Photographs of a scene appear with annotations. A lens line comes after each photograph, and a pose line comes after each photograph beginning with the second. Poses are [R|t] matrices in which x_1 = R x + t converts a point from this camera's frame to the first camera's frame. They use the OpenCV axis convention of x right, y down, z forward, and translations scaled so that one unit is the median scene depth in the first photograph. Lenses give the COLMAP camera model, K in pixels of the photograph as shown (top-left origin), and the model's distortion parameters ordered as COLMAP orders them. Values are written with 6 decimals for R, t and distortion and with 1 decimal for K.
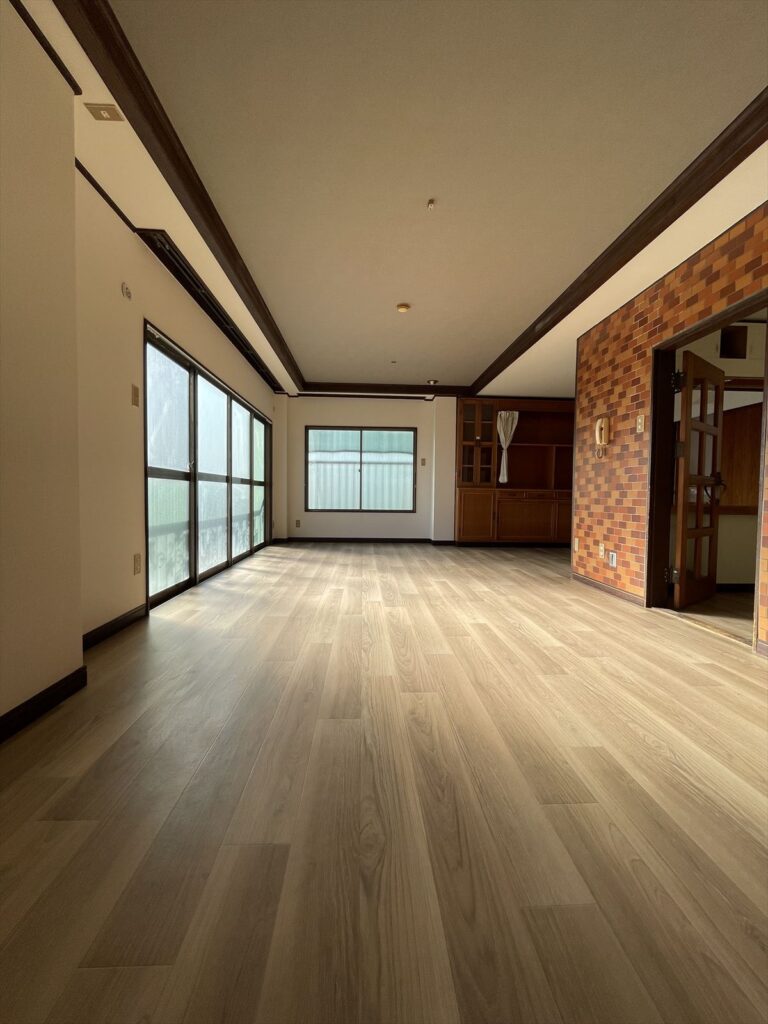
lens RADIAL K [[412.1, 0, 376.6], [0, 412.1, 506.0], [0, 0, 1]] dist [0.000074, 0.000144]
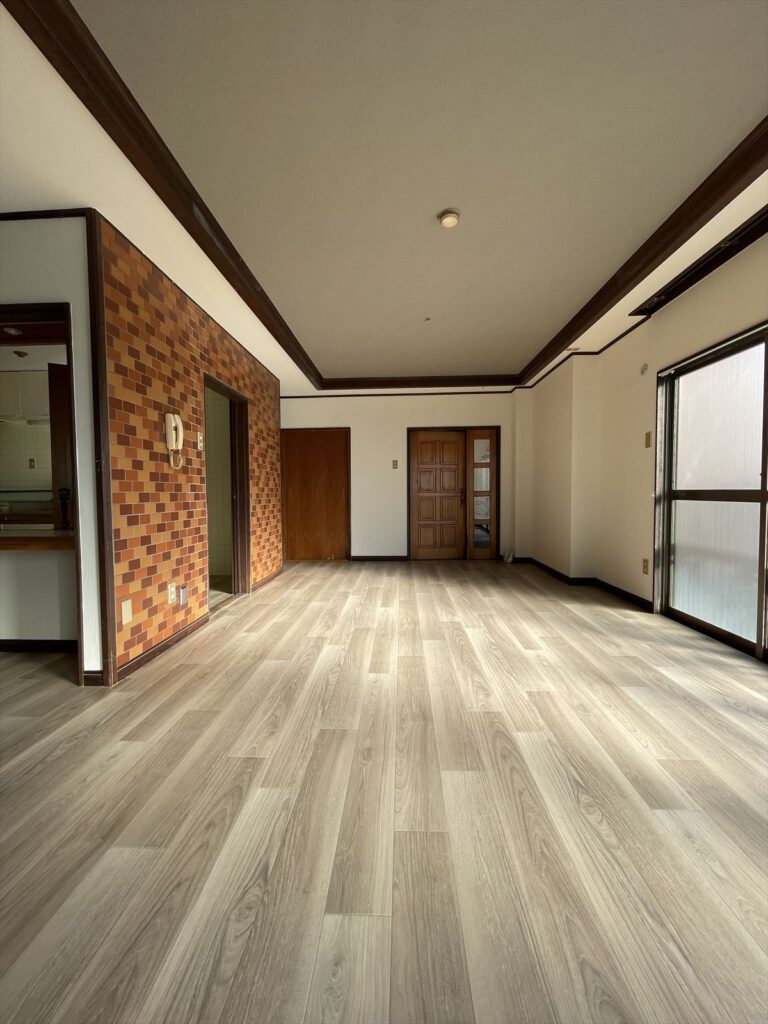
lens RADIAL K [[412.1, 0, 378.5], [0, 412.1, 515.4], [0, 0, 1]] dist [0.000074, 0.000144]
pose [[-0.996156, -0.007629, 0.087264, 0.113135], [-0.000463, 0.996644, 0.081851, -0.089612], [-0.087596, 0.081496, -0.992817, 1.672238]]
